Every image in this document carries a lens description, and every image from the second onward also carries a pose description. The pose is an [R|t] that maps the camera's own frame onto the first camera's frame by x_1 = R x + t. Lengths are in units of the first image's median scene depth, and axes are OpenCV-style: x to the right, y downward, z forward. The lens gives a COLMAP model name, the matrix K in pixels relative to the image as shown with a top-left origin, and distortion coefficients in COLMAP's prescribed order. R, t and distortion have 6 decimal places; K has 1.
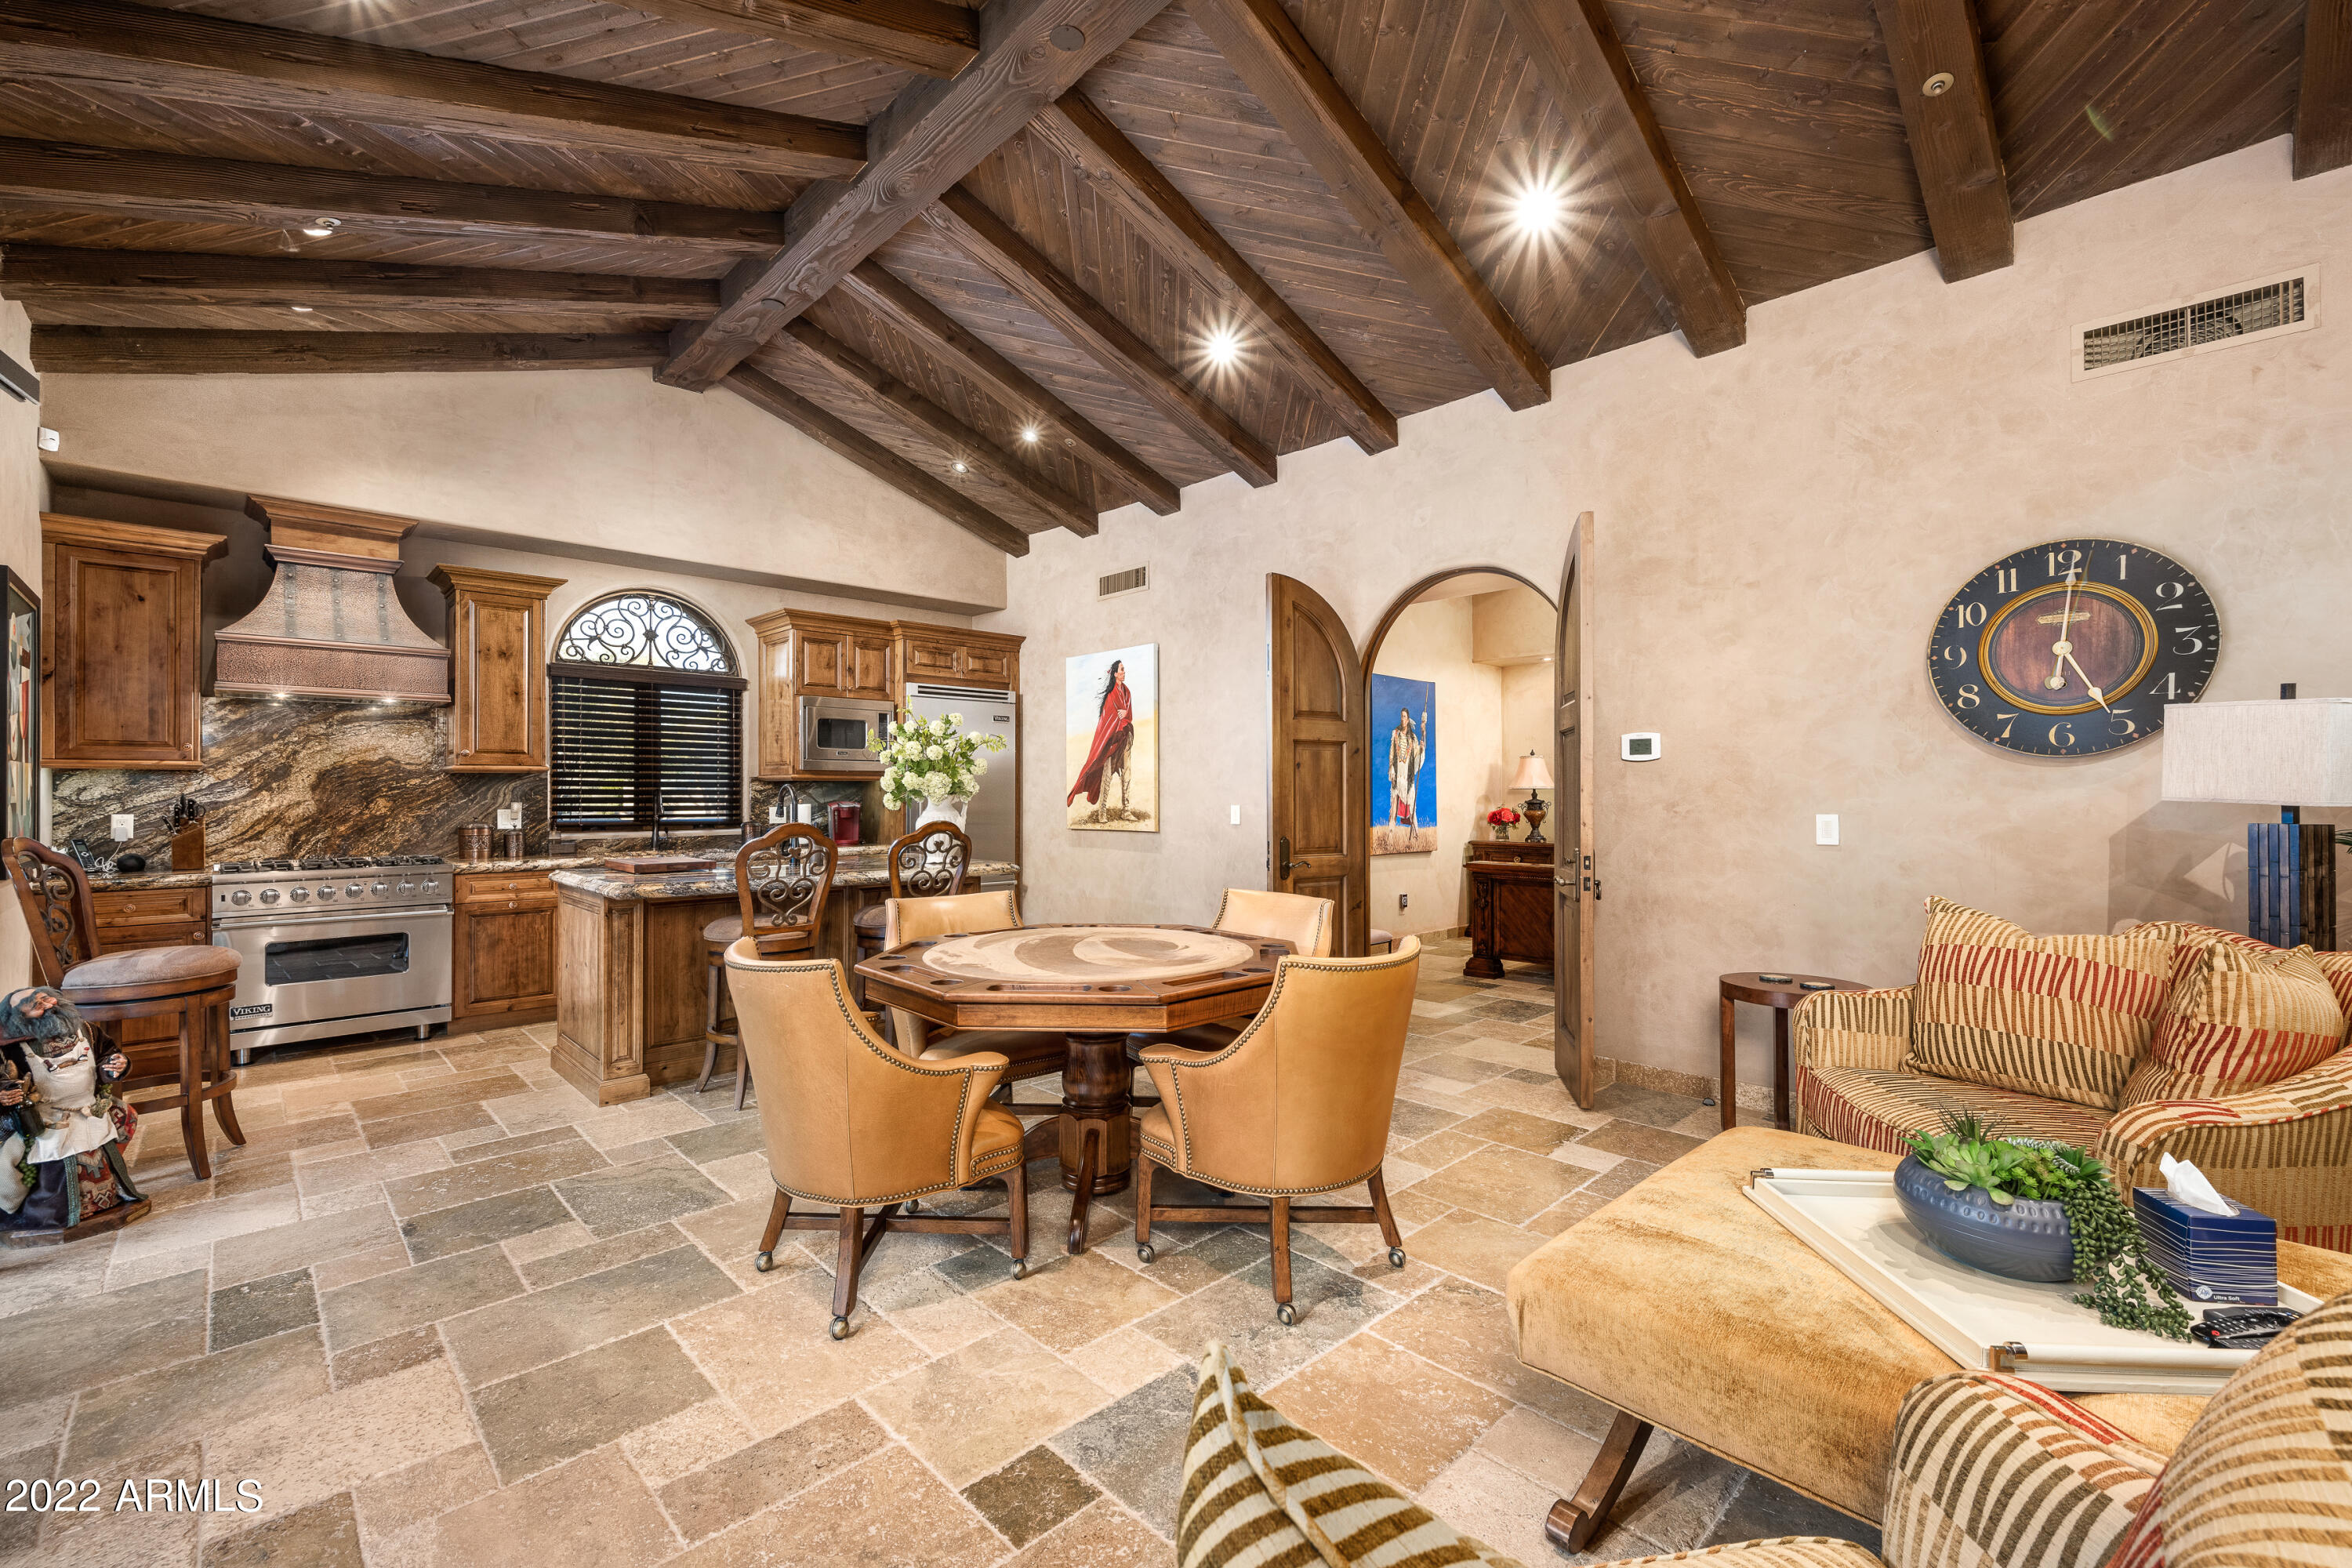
lens RADIAL K [[989.8, 0, 1199.5], [0, 989.8, 786.3], [0, 0, 1]] dist [-0.009065, 0.000694]
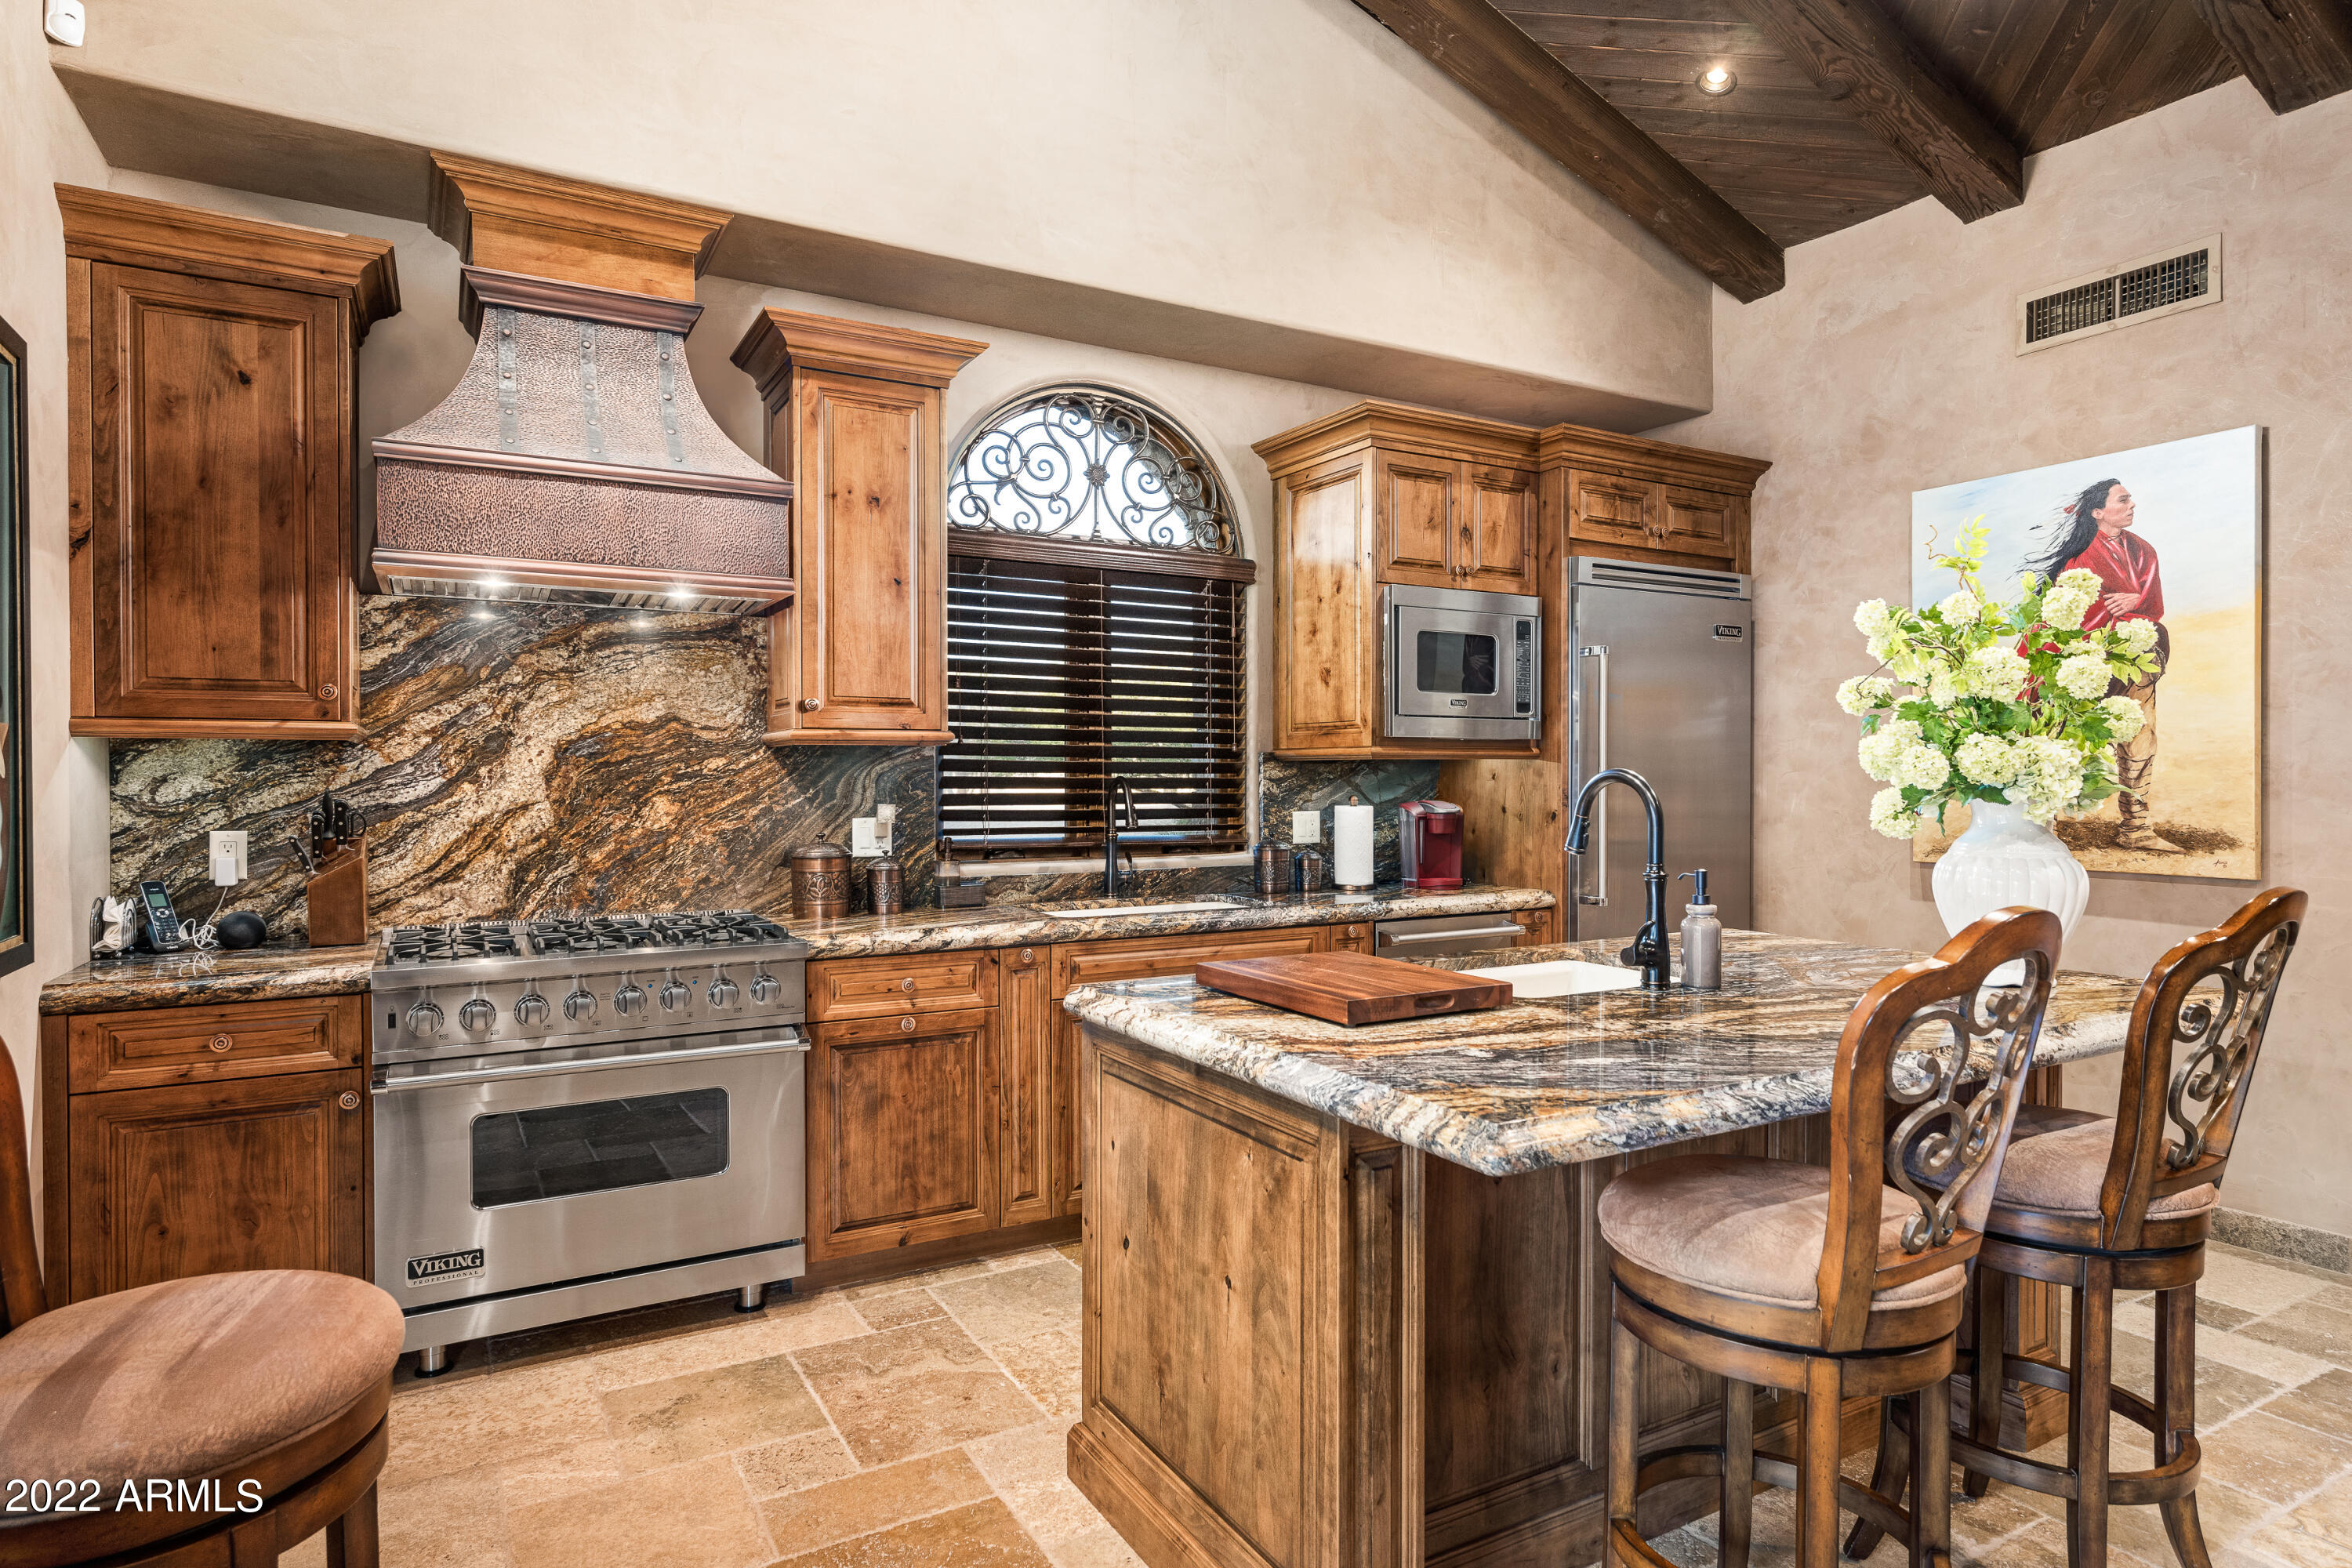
lens RADIAL K [[1264.4, 0, 1164.5], [0, 1264.4, 785.7], [0, 0, 1]] dist [-0.003125, -0.003848]
pose [[0.966623, 0.002752, -0.256187, -0.425398], [0.001287, 0.999878, 0.015598, -0.003262], [0.256198, -0.015408, 0.966501, 0.450184]]
